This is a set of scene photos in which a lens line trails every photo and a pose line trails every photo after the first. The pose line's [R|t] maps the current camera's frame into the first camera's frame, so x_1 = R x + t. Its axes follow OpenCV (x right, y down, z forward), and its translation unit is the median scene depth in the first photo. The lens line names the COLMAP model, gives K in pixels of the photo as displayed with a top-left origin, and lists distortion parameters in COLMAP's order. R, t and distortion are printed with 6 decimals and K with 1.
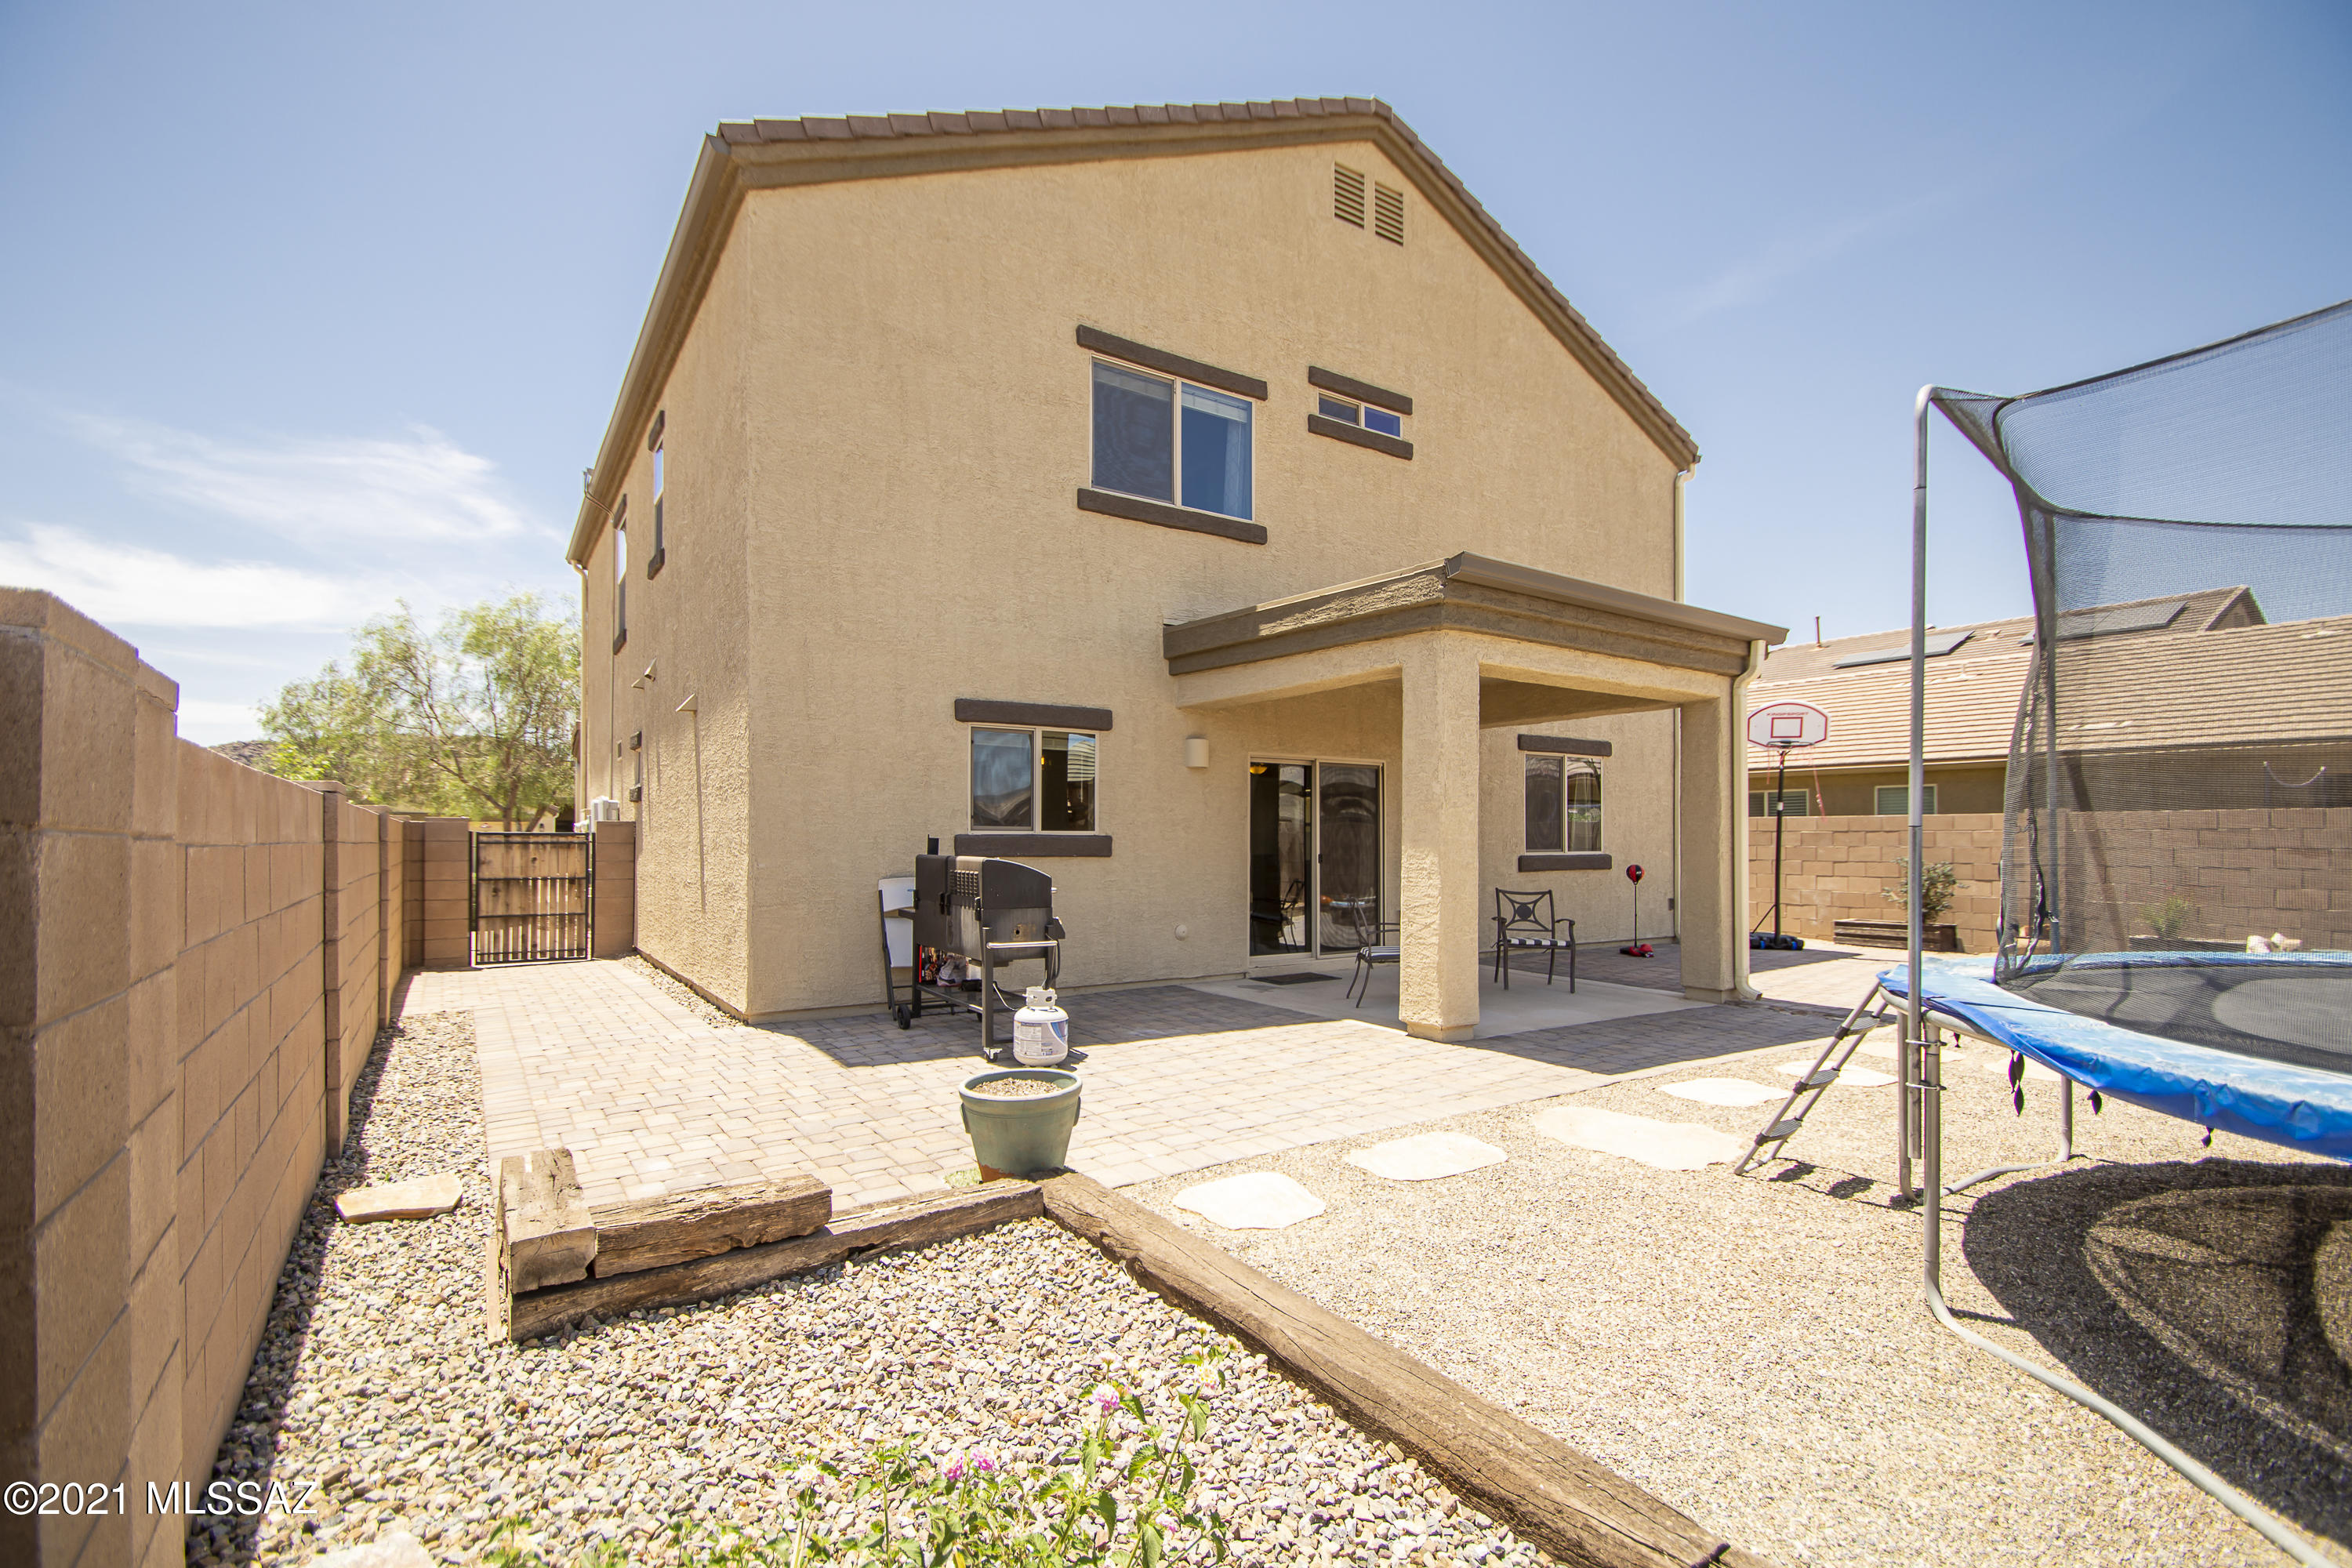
lens RADIAL K [[1050.0, 0, 1133.2], [0, 1050.0, 845.8], [0, 0, 1]] dist [0.000365, -0.005574]
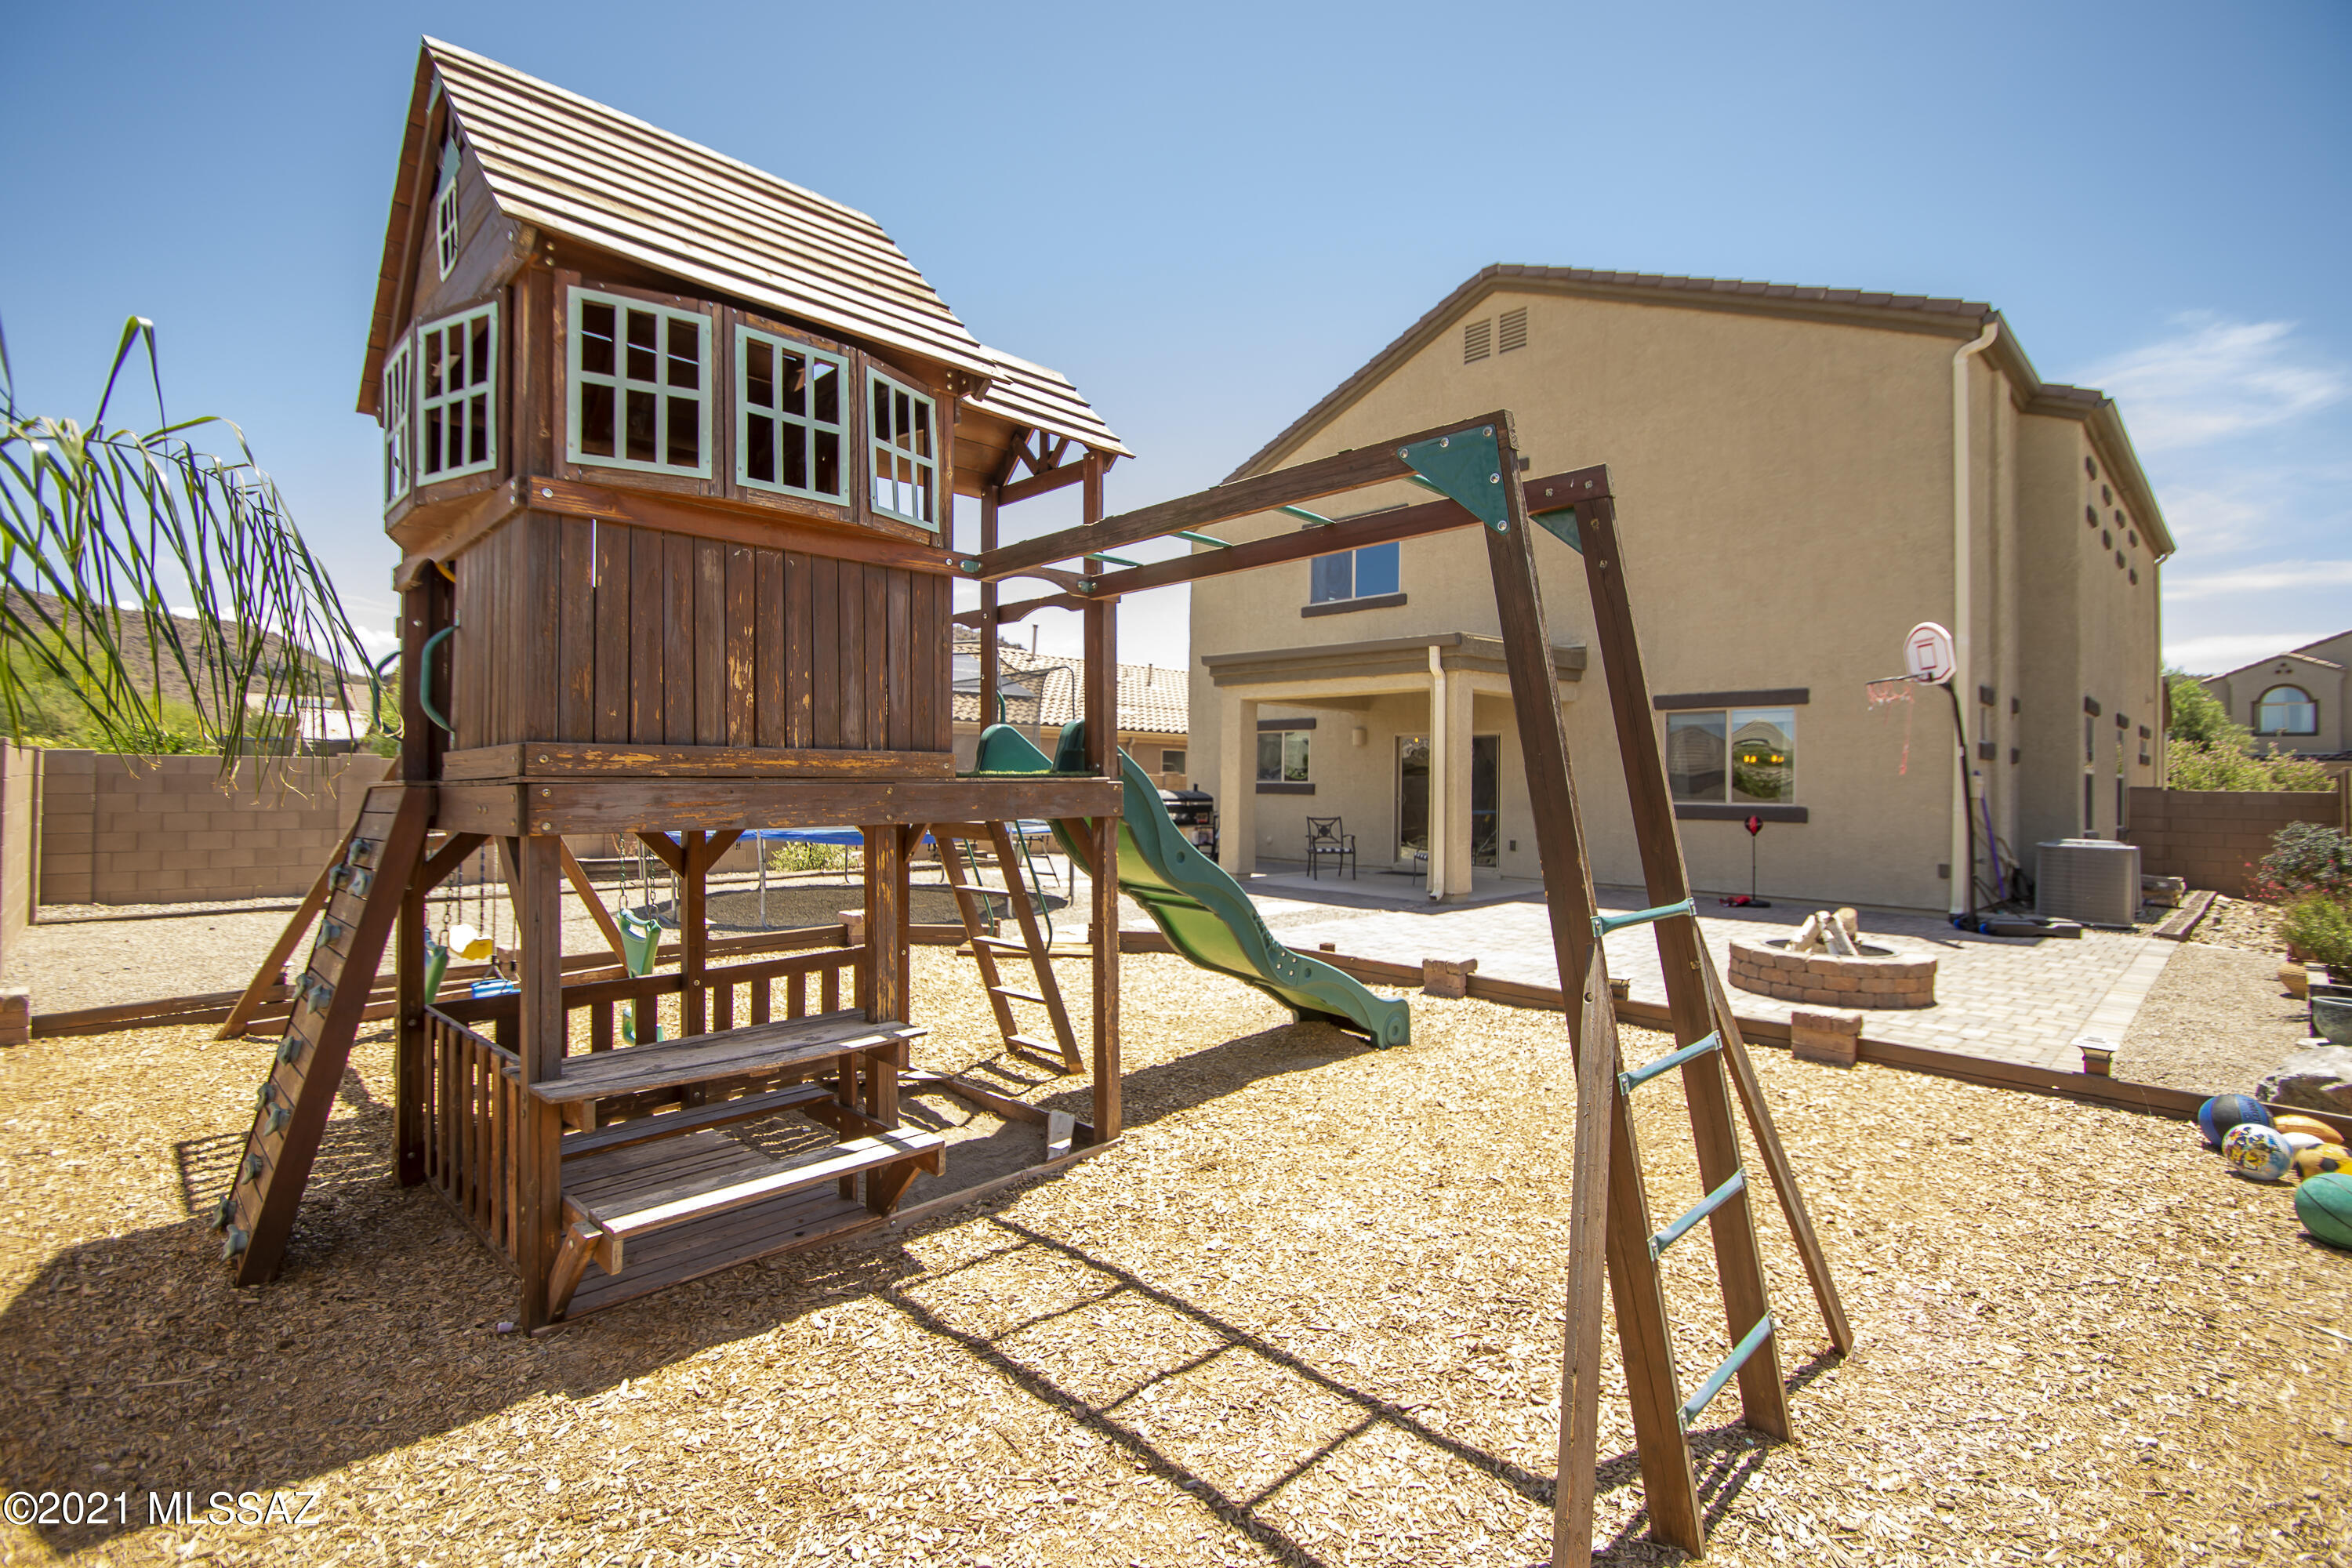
lens RADIAL K [[1050.0, 0, 1169.7], [0, 1050.0, 777.1], [0, 0, 1]] dist [0.000365, -0.005574]
pose [[0.199206, -0.000361, -0.979958, 1.642816], [-0.014440, 0.999890, -0.003304, -0.010372], [0.979851, 0.014809, 0.199179, 0.327903]]
